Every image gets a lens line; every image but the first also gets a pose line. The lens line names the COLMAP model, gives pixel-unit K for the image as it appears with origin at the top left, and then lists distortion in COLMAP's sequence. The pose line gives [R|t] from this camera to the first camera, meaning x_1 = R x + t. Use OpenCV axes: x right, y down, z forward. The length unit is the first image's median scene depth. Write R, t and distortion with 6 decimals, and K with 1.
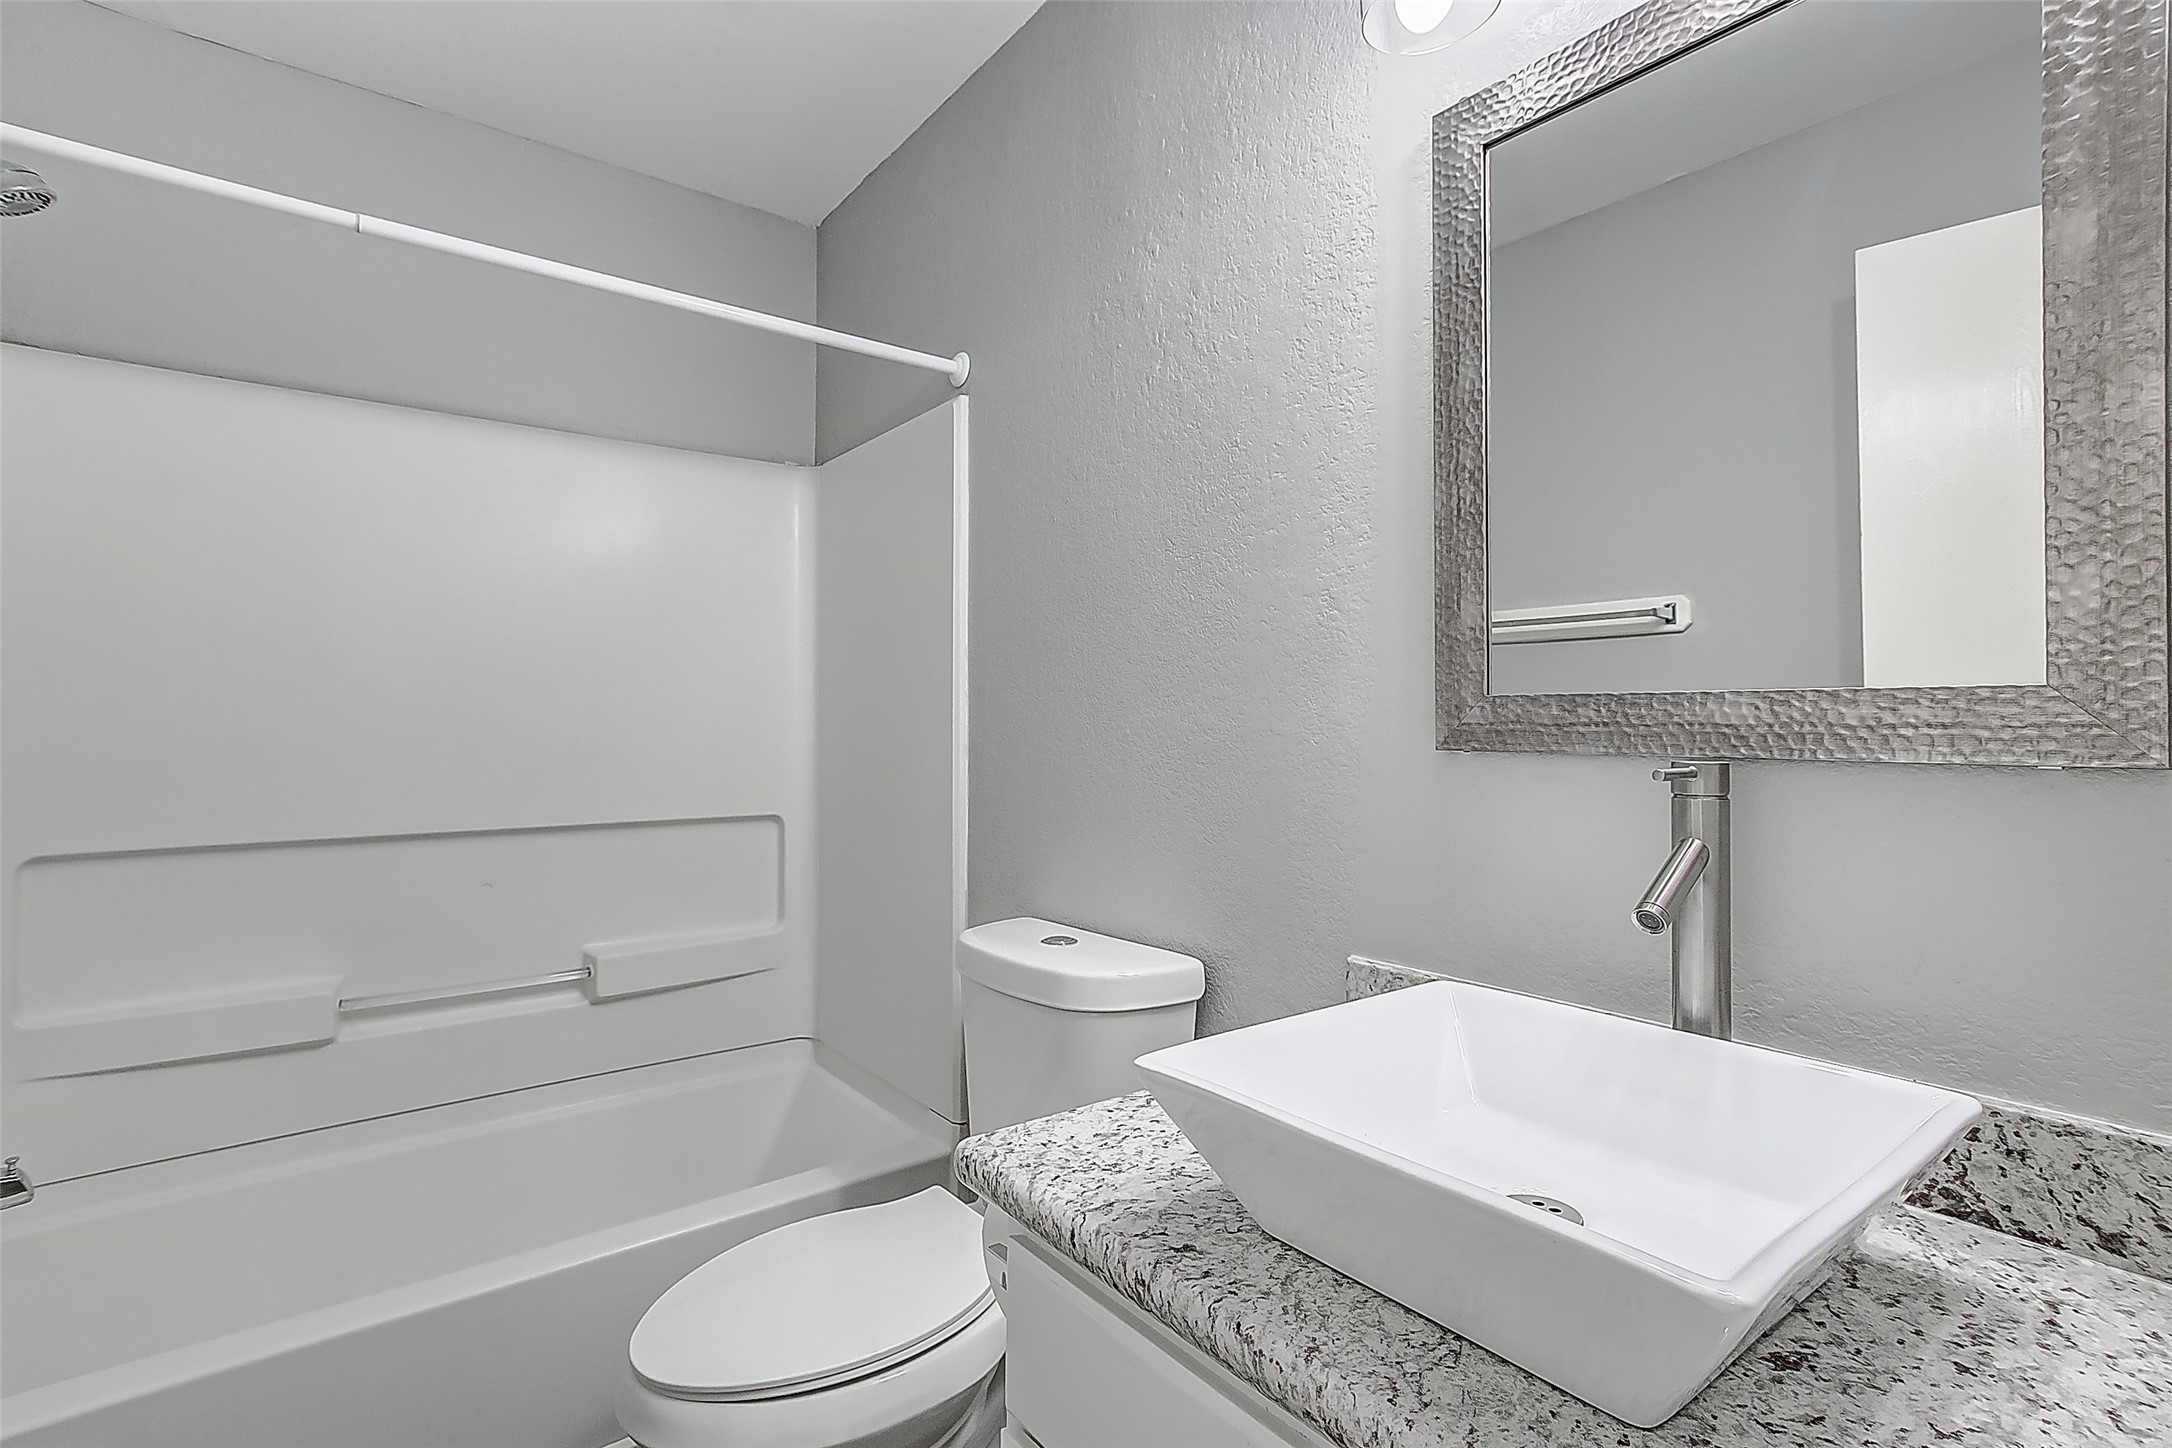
lens RADIAL K [[1034.4, 0, 1082.1], [0, 1034.4, 714.2], [0, 0, 1]] dist [0.004668, 0.004114]
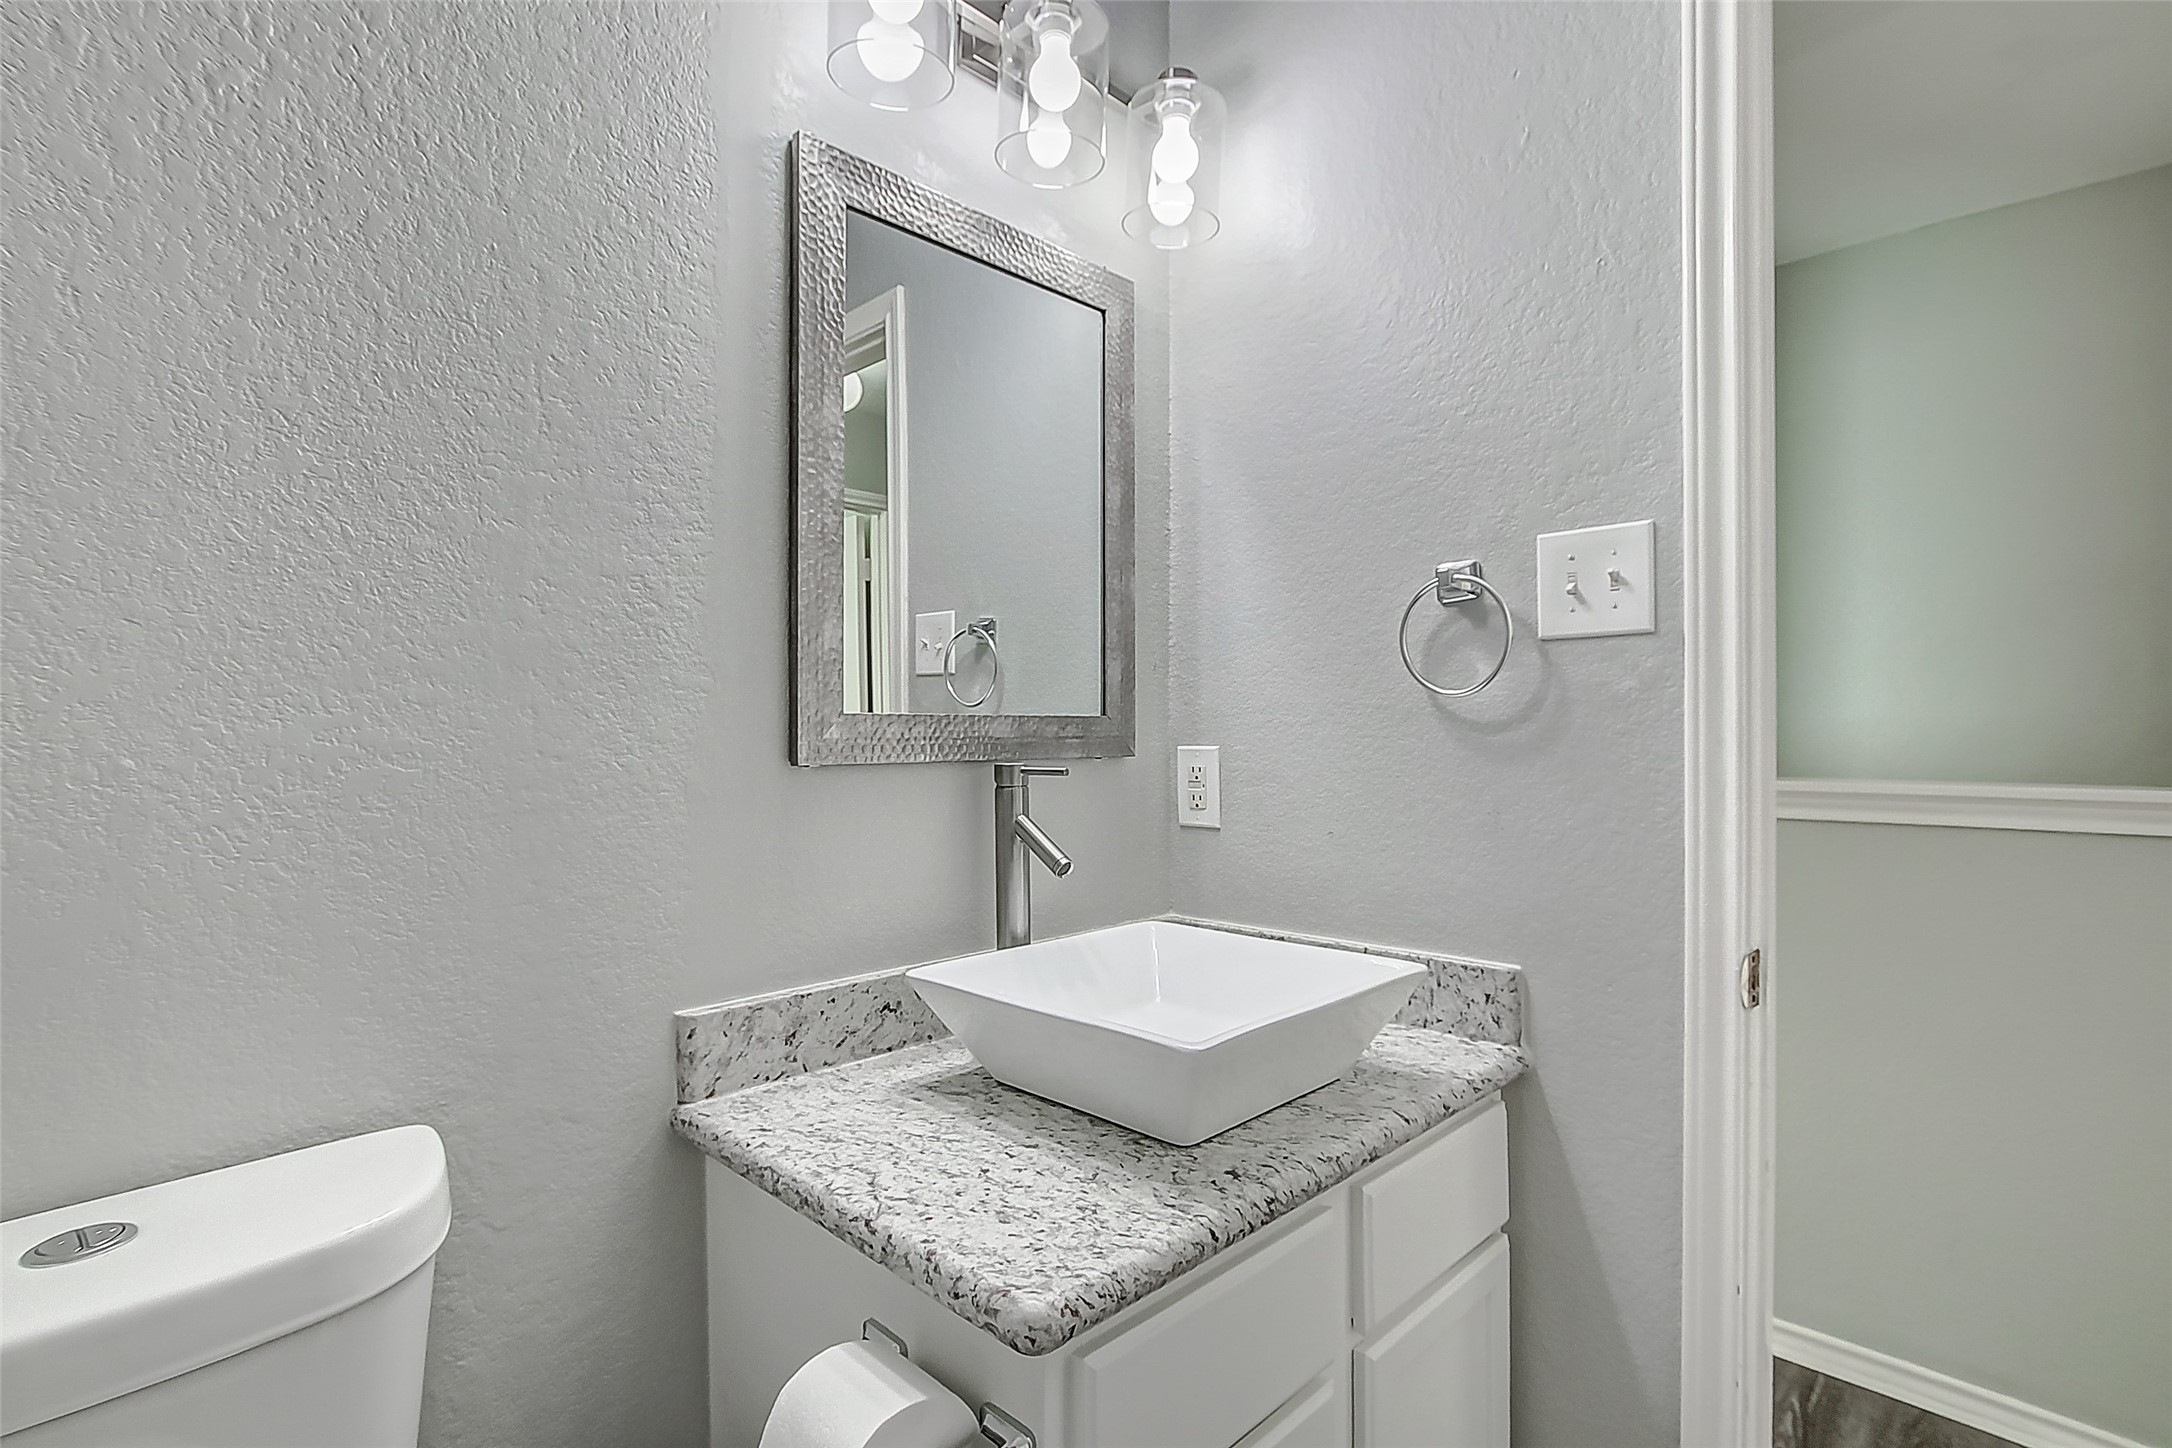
lens RADIAL K [[1034.4, 0, 1089.8], [0, 1034.4, 736.7], [0, 0, 1]] dist [0.004668, 0.004114]
pose [[-0.142716, -0.003734, 0.989757, -0.943342], [-0.000625, 0.999993, 0.003683, 0.003423], [-0.989763, -0.000093, -0.142717, 1.181714]]
